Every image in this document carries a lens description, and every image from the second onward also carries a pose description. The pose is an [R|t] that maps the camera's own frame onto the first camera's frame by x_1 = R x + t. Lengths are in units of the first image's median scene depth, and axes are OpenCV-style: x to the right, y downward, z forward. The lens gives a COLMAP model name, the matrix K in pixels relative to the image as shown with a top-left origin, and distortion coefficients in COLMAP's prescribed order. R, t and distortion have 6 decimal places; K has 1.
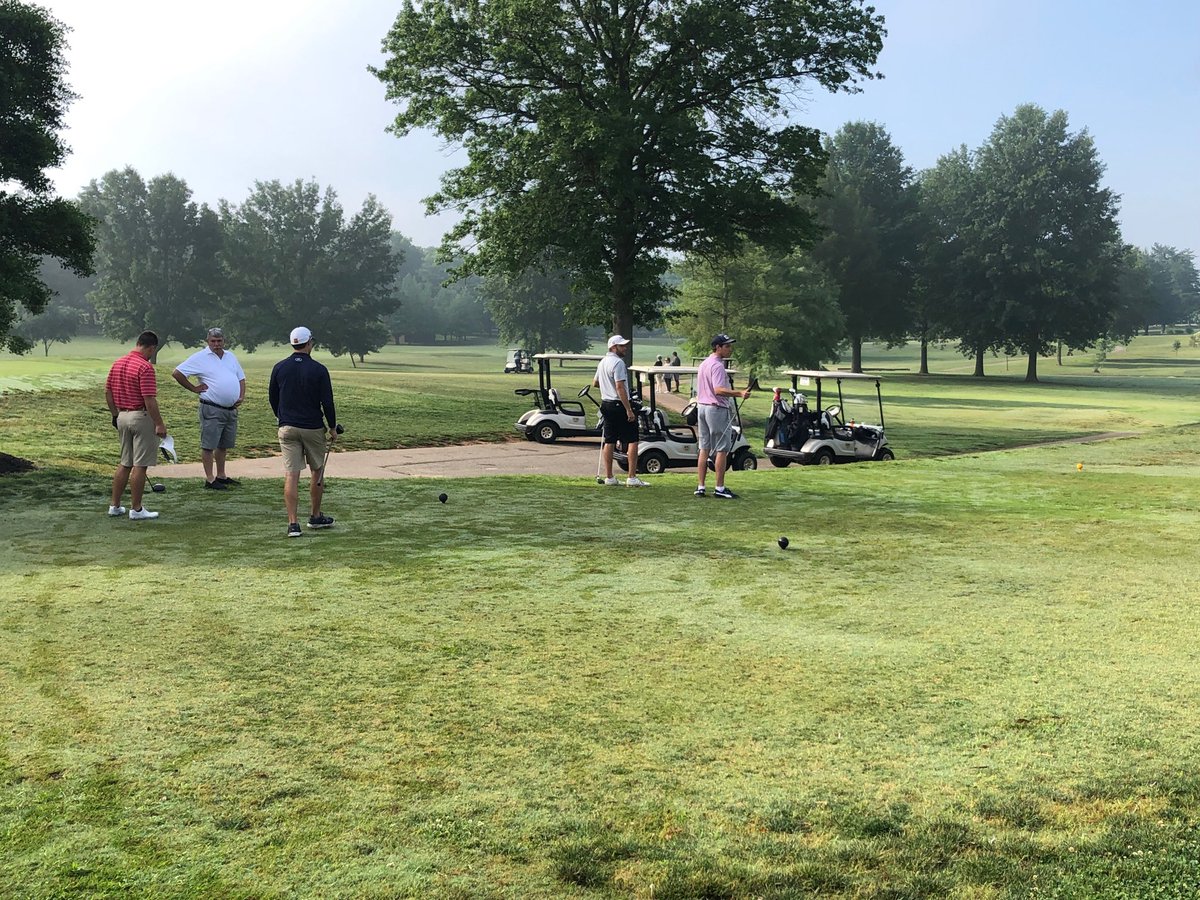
lens RADIAL K [[1015.1, 0, 600.0], [0, 1015.1, 450.0], [0, 0, 1]] dist [-0.016676, -0.007237]
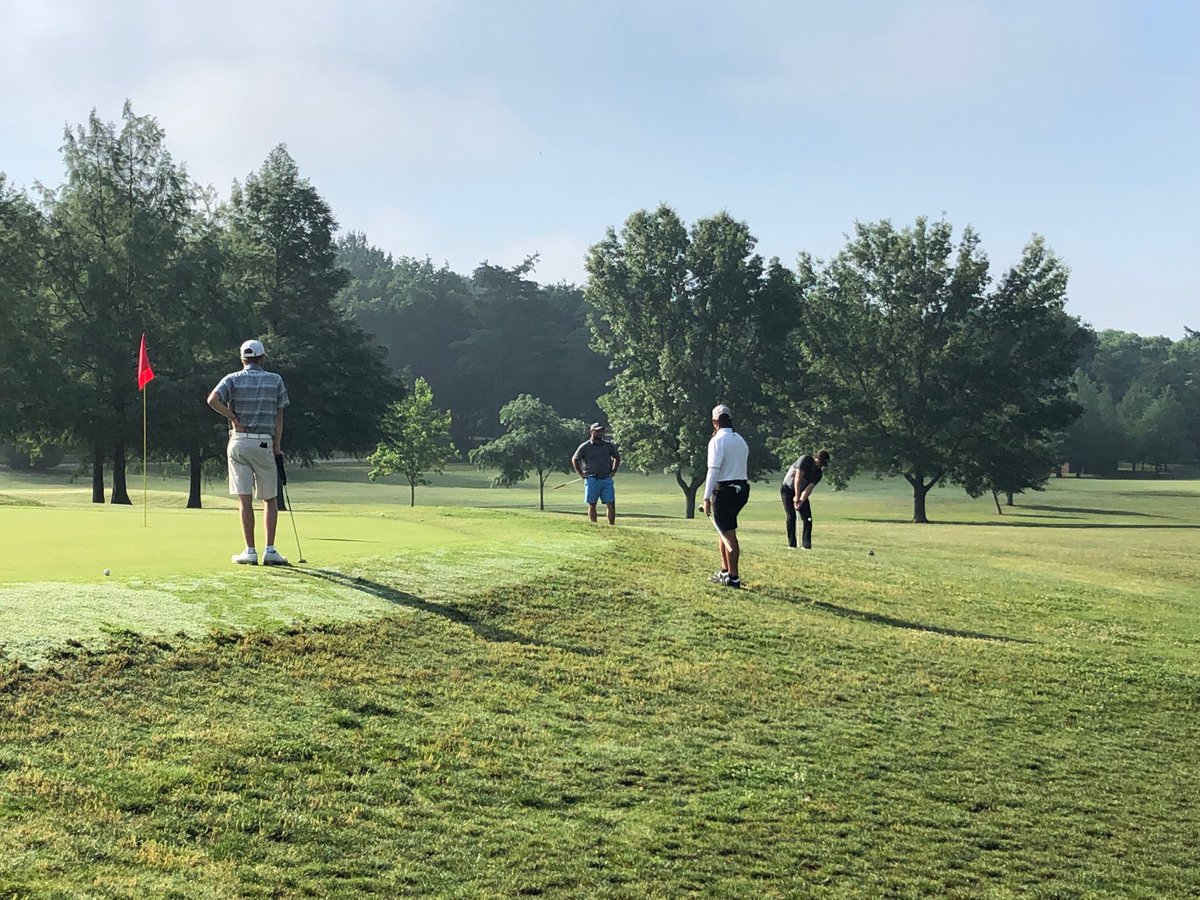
lens RADIAL K [[1015.1, 0, 600.0], [0, 1015.1, 450.0], [0, 0, 1]] dist [-0.016676, -0.007237]
pose [[0.843757, -0.005331, -0.536699, -0.130459], [-0.060762, 0.992574, -0.105384, -0.044700], [0.533275, 0.121529, 0.837167, 0.387716]]
